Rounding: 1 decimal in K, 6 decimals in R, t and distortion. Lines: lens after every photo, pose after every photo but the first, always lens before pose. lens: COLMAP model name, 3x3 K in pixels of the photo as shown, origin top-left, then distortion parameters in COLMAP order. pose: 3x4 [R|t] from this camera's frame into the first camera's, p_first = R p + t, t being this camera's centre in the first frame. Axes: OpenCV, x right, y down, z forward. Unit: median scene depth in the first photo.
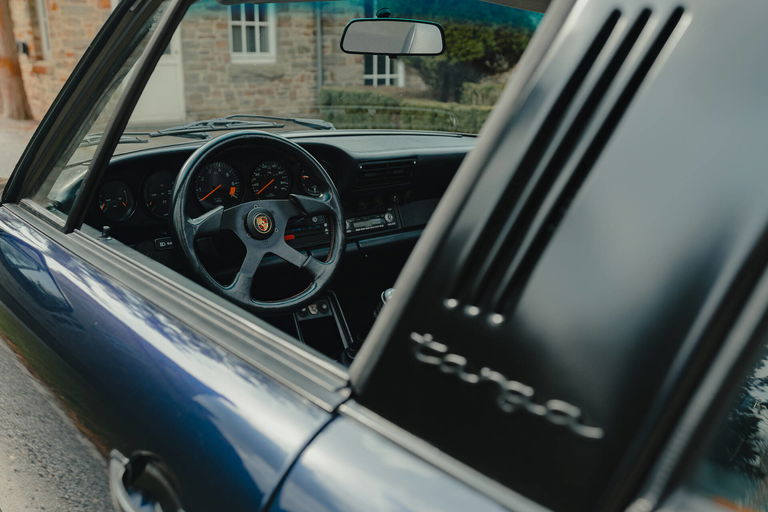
lens RADIAL K [[720.7, 0, 384.7], [0, 720.7, 255.9], [0, 0, 1]] dist [0.003767, 0.000000]
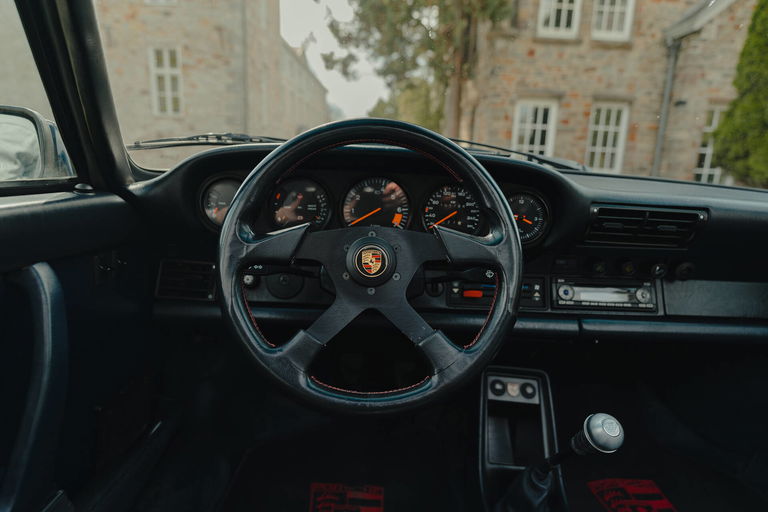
lens RADIAL K [[441.1, 0, 380.0], [0, 441.1, 255.8], [0, 0, 1]] dist [0.007916, 0.001566]
pose [[0.801149, 0.150642, -0.579196, 0.050283], [-0.198371, 0.979933, -0.019519, -0.037366], [0.564632, 0.130533, 0.814955, 0.587827]]
